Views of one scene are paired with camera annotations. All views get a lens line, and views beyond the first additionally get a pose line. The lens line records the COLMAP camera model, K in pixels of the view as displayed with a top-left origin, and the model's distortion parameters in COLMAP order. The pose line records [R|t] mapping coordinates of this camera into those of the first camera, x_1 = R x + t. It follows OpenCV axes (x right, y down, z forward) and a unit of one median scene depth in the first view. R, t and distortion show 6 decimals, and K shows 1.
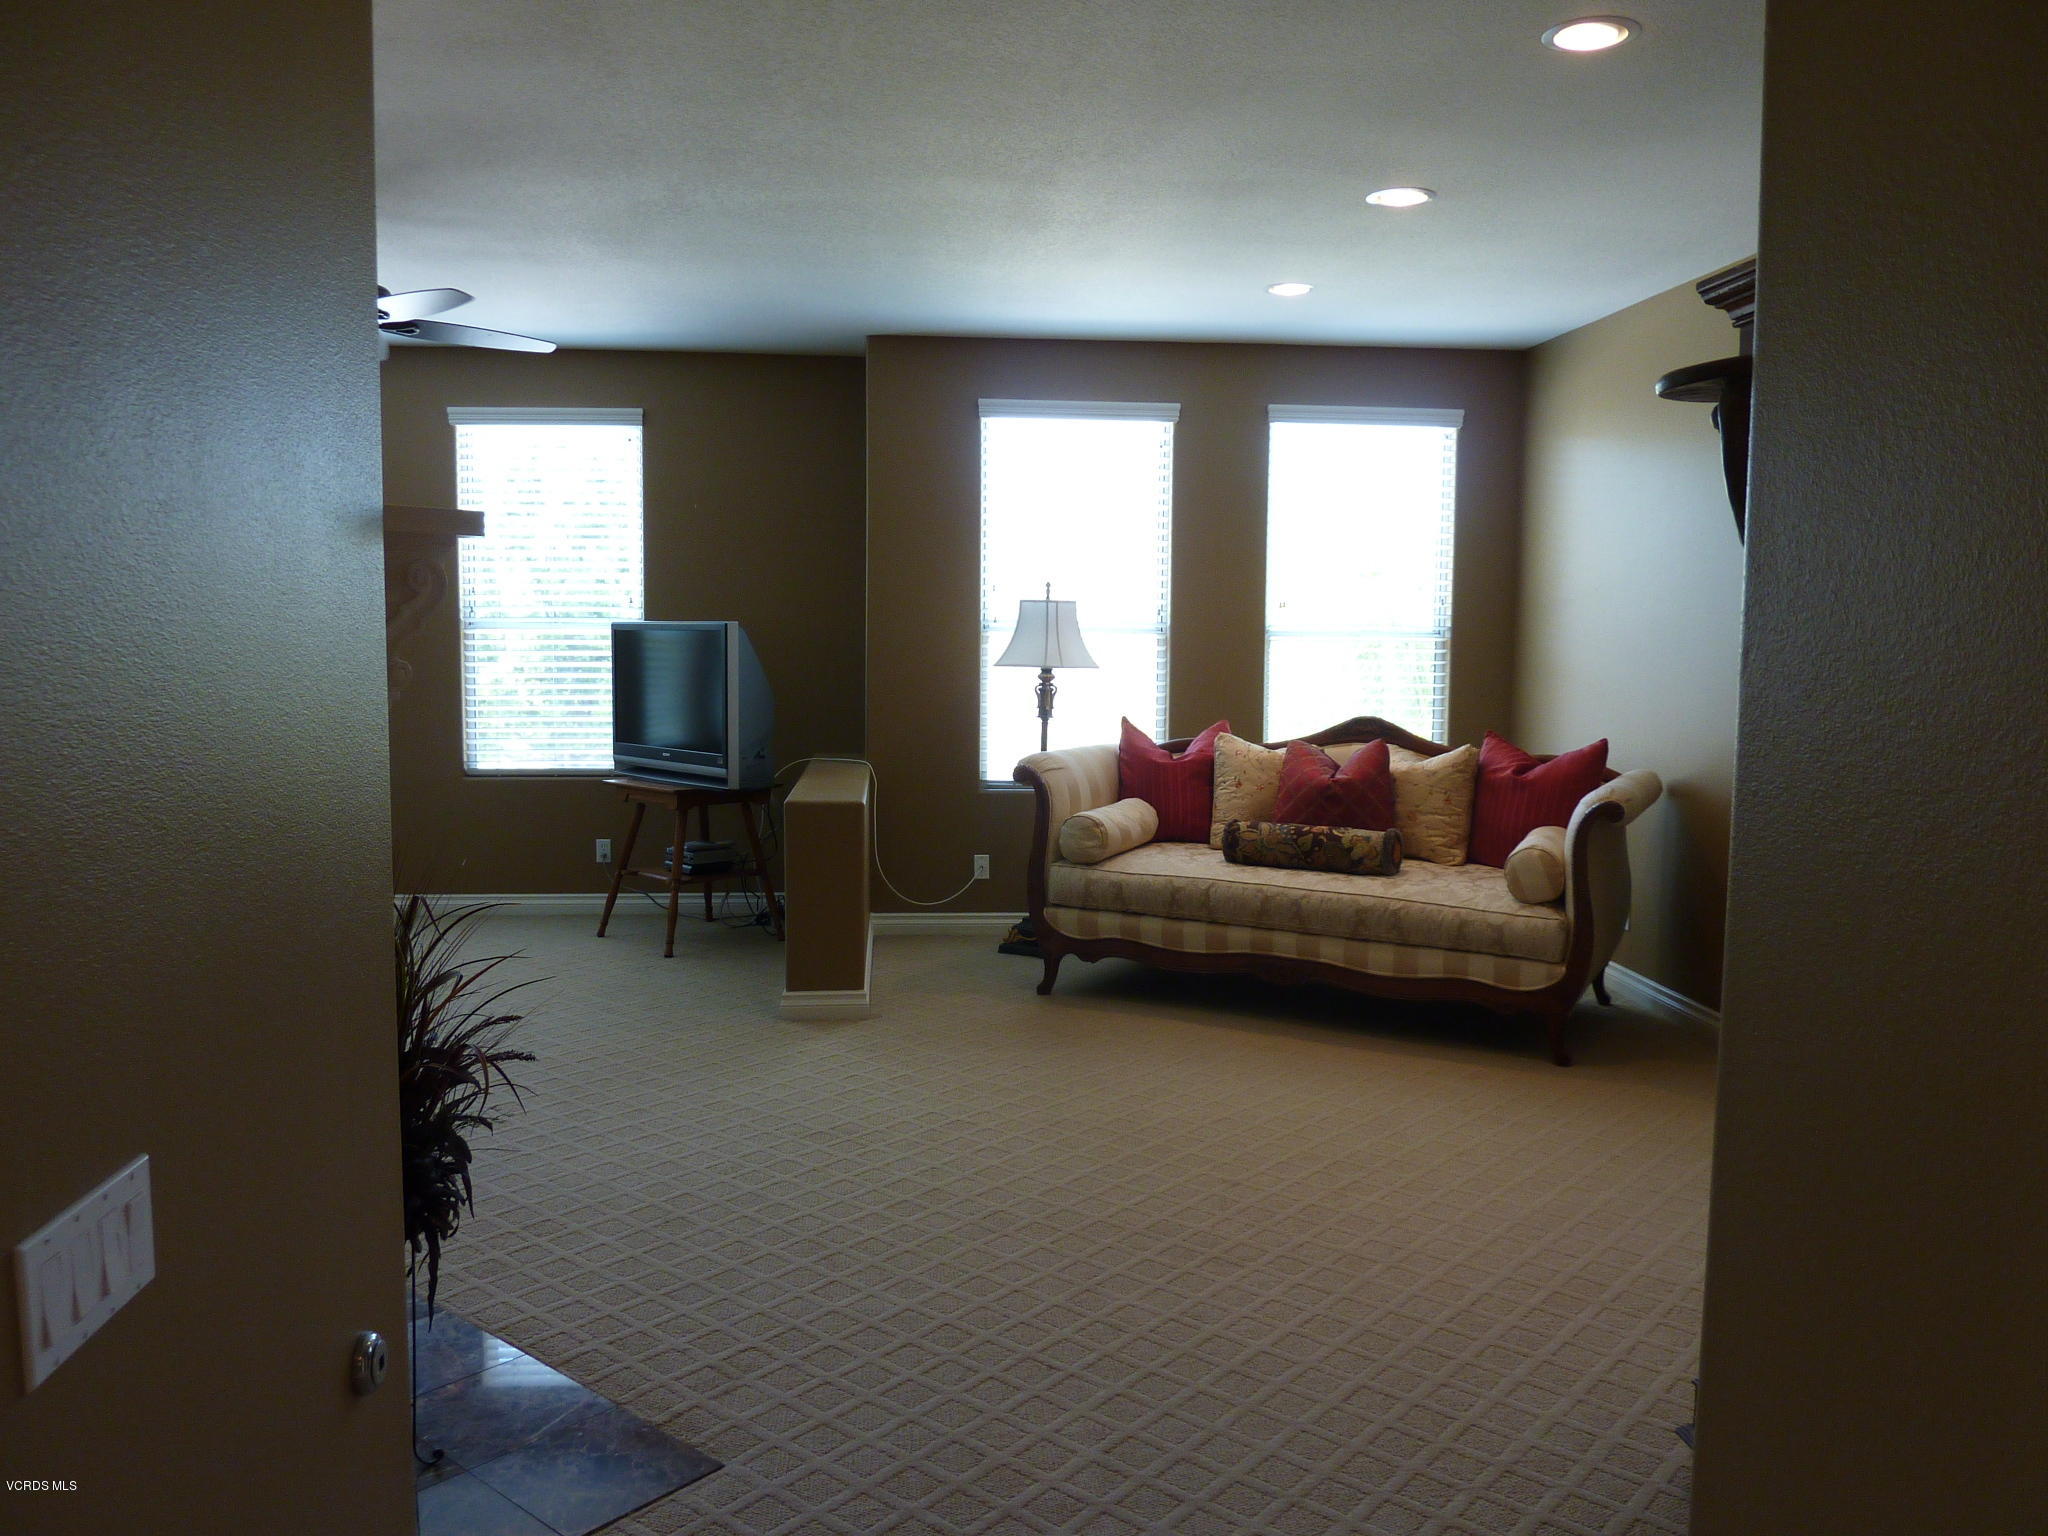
lens RADIAL K [[1560.9, 0, 1024.0], [0, 1560.9, 768.0], [0, 0, 1]] dist [-0.011835, -0.028427]
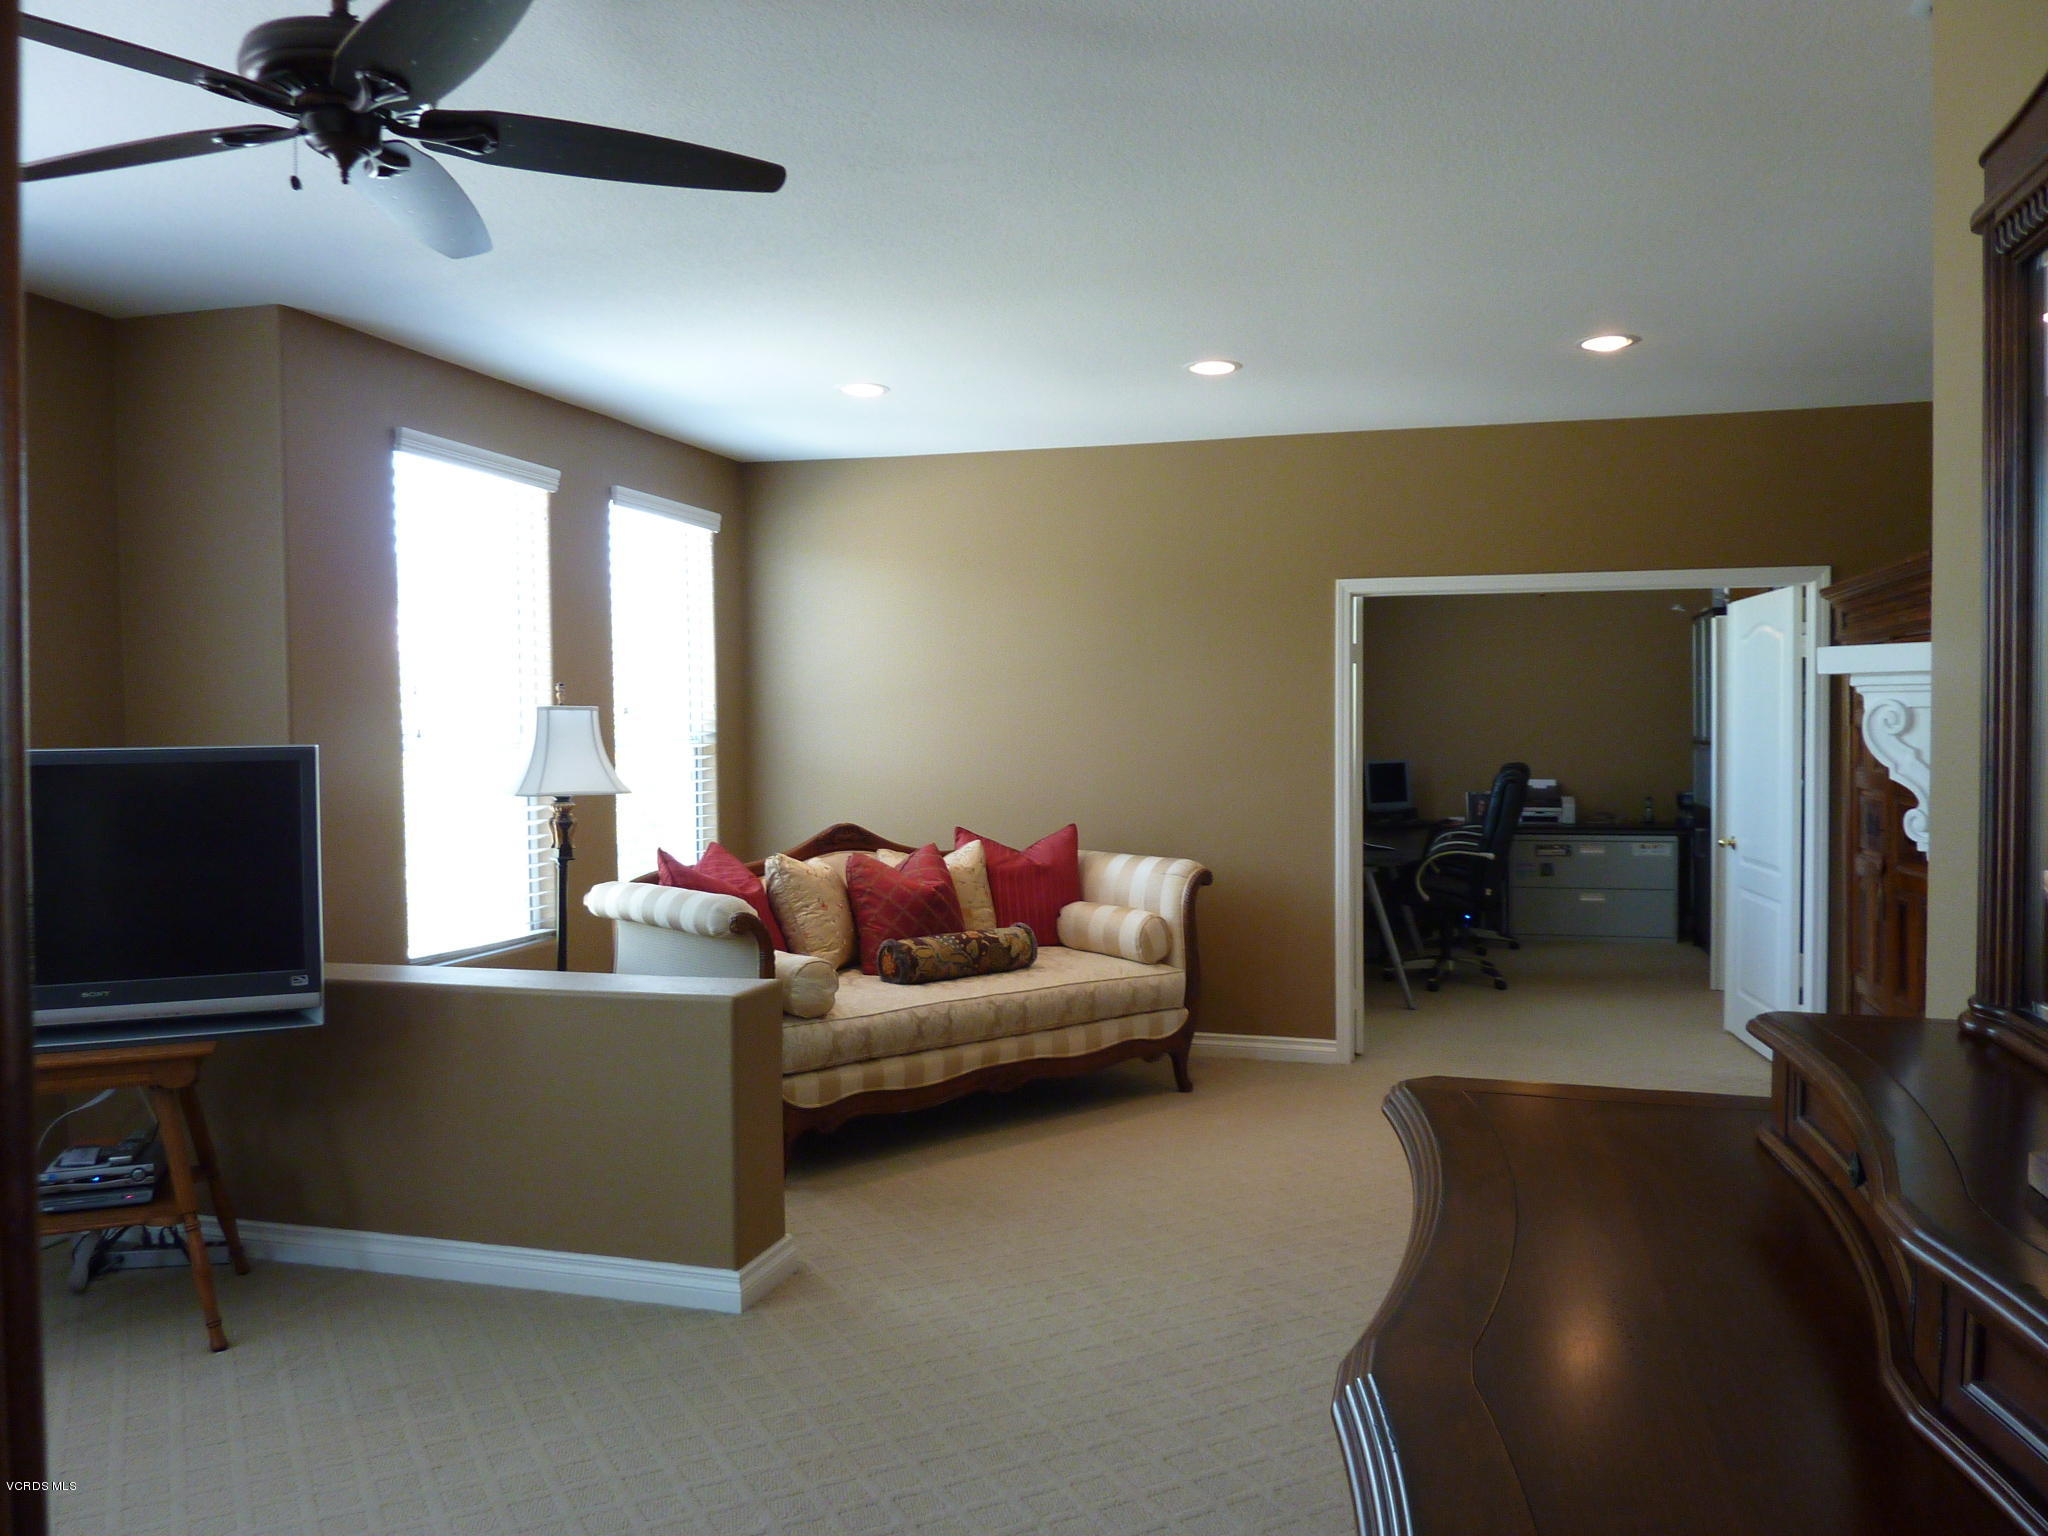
lens RADIAL K [[1560.9, 0, 1024.0], [0, 1560.9, 768.0], [0, 0, 1]] dist [-0.011835, -0.028427]
pose [[0.350216, -0.039297, 0.935844, -0.728541], [0.097564, 0.995215, 0.005279, -0.068602], [-0.931574, 0.089456, 0.352374, 0.599804]]
